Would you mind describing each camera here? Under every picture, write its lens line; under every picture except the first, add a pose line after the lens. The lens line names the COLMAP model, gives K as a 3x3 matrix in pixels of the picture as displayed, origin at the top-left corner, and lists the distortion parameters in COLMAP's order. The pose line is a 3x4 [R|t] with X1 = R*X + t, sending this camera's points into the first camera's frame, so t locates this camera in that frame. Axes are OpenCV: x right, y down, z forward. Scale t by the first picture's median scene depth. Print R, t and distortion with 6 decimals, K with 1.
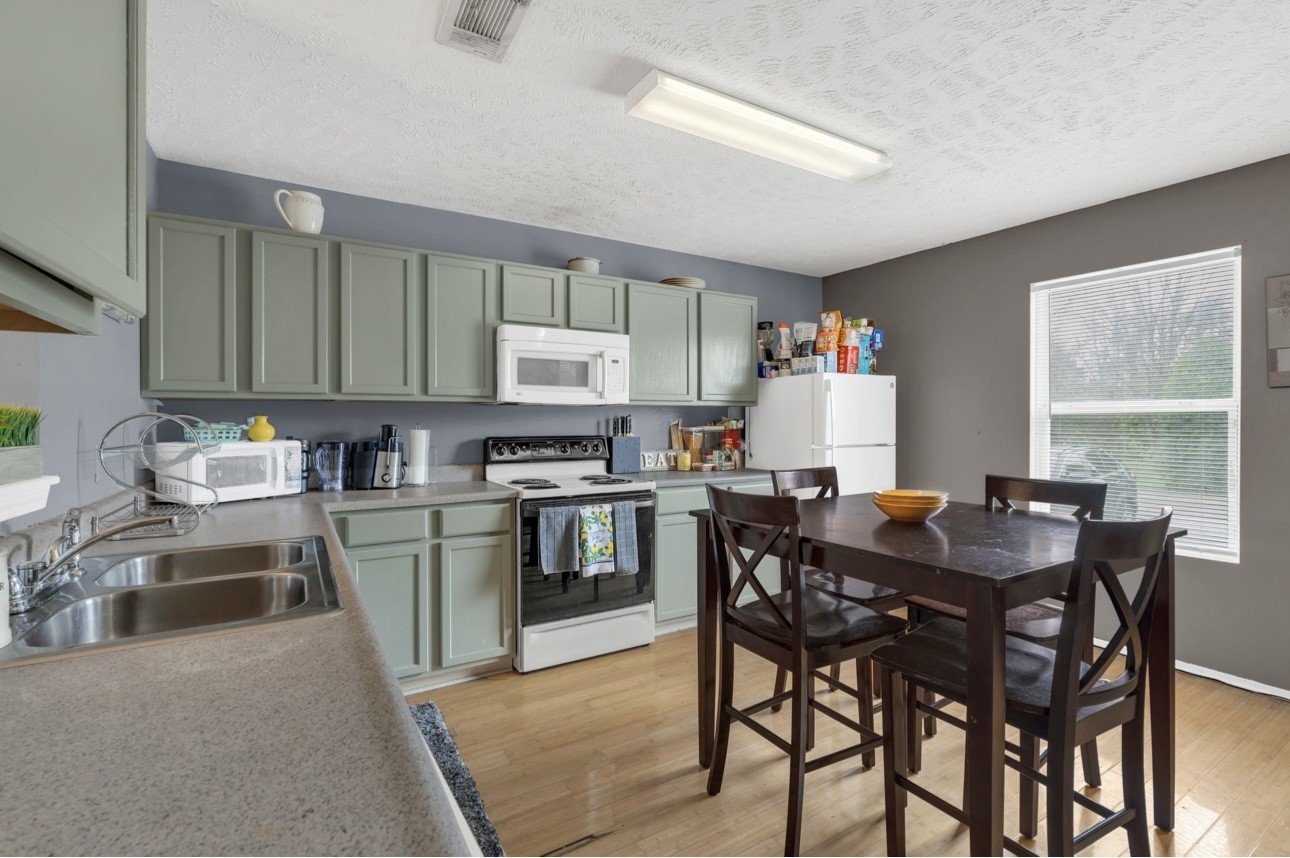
lens RADIAL K [[586.1, 0, 645.0], [0, 586.1, 429.0], [0, 0, 1]] dist [-0.001634, -0.000282]
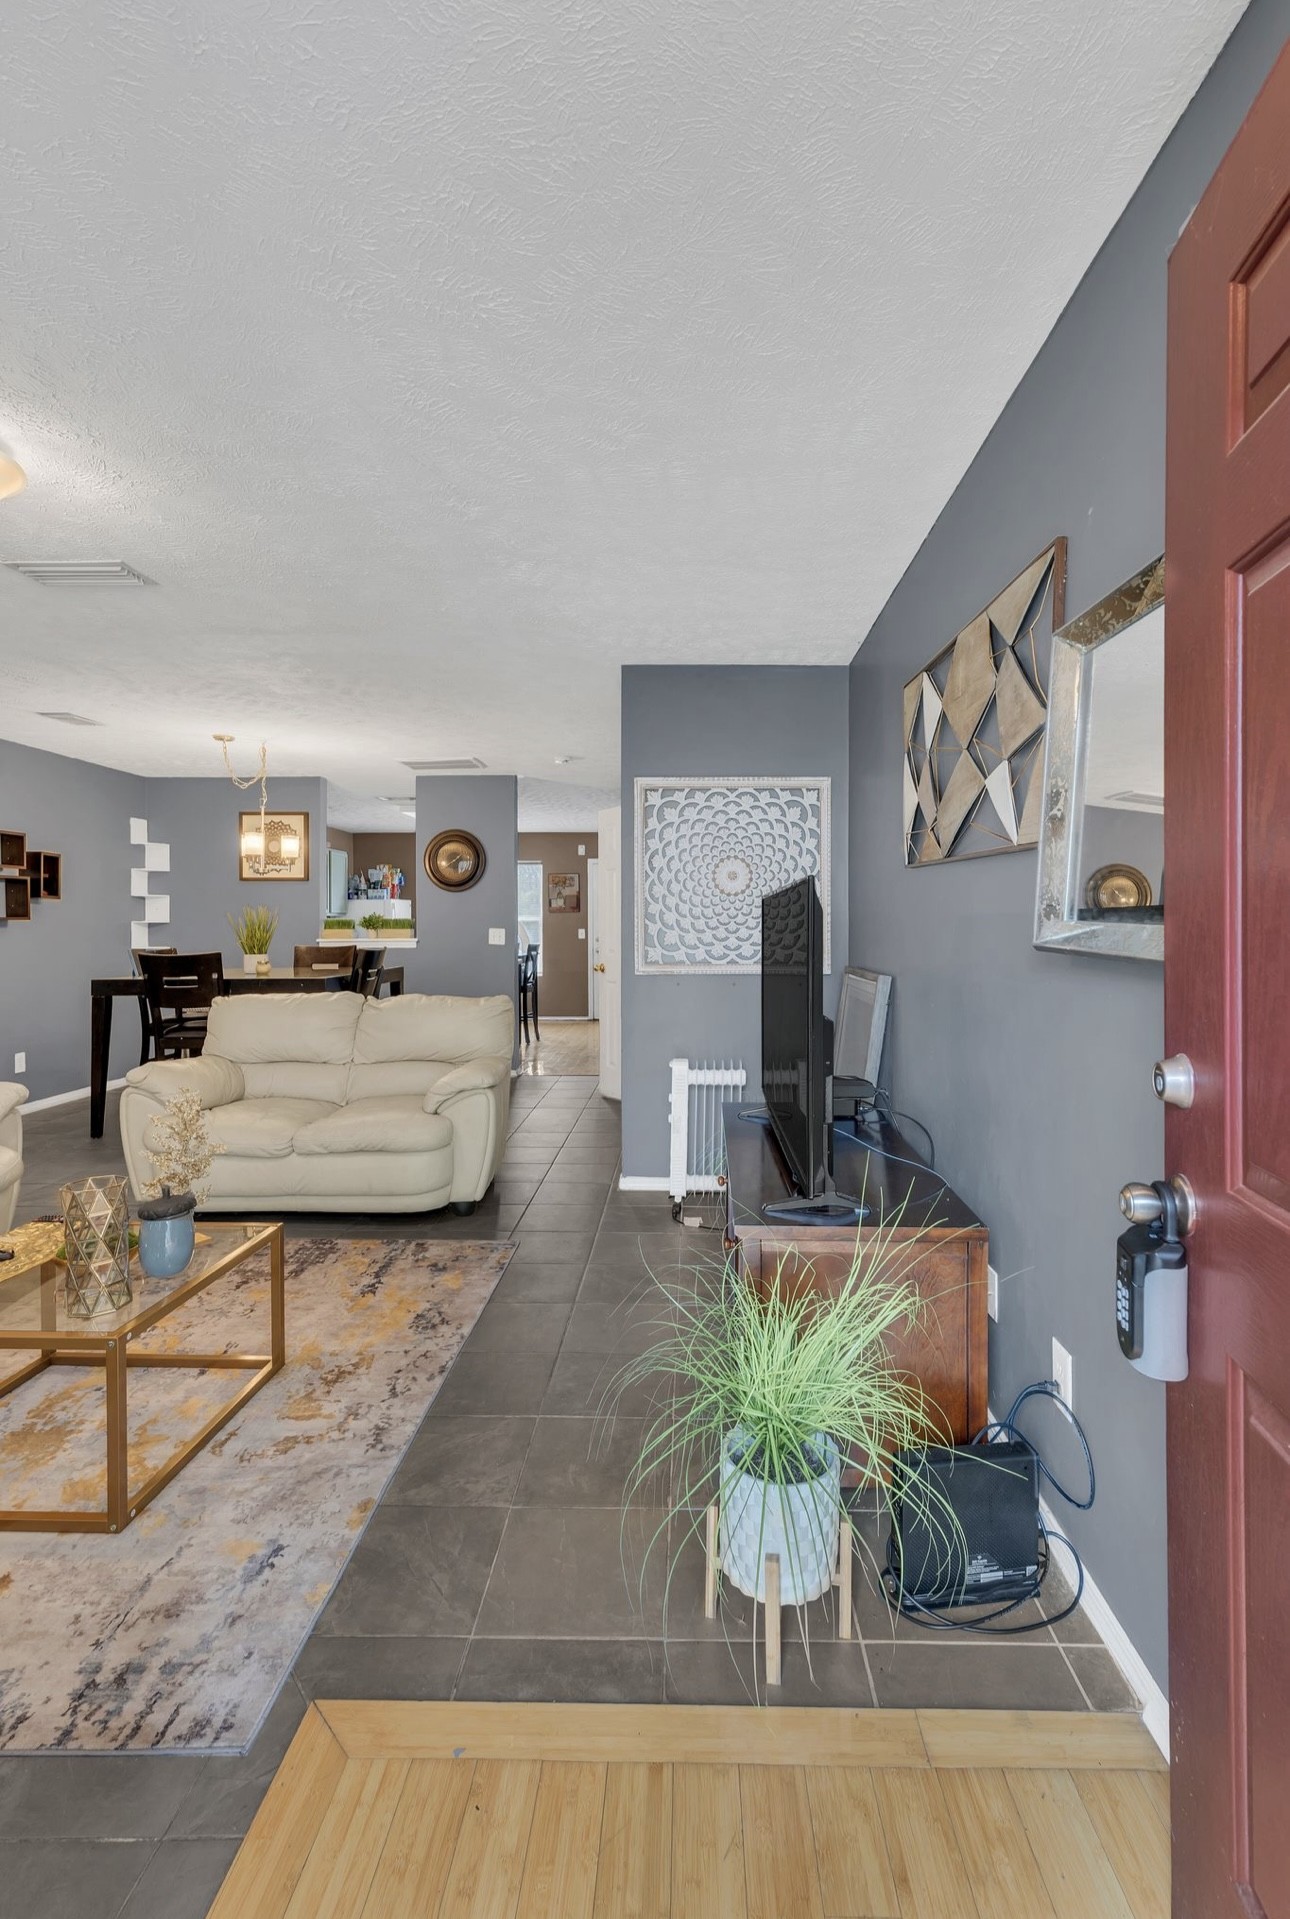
lens RADIAL K [[875.7, 0, 669.6], [0, 875.7, 960.4], [0, 0, 1]] dist [0.000614, -0.000092]
pose [[0.542746, -0.037957, 0.839038, -1.764458], [0.019690, 0.999279, 0.032469, 0.030364], [-0.839666, -0.001101, 0.543102, -1.434708]]
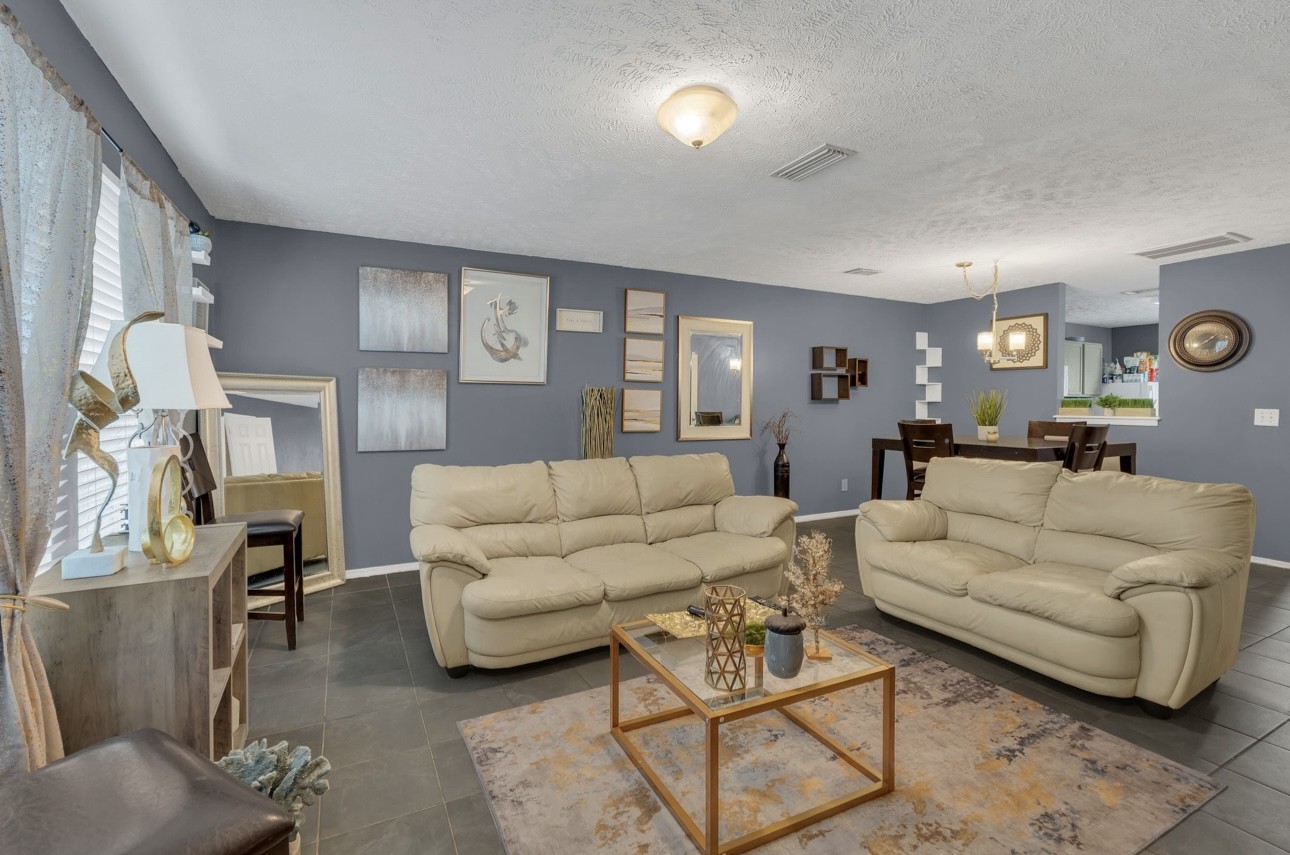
lens RADIAL K [[561.8, 0, 647.5], [0, 561.8, 406.9], [0, 0, 1]] dist [-0.002233, -0.000628]
pose [[0.997256, 0.002928, -0.073978, -1.523199], [-0.003872, 0.999913, -0.012626, 0.031408], [0.073935, 0.012877, 0.997180, -1.312294]]
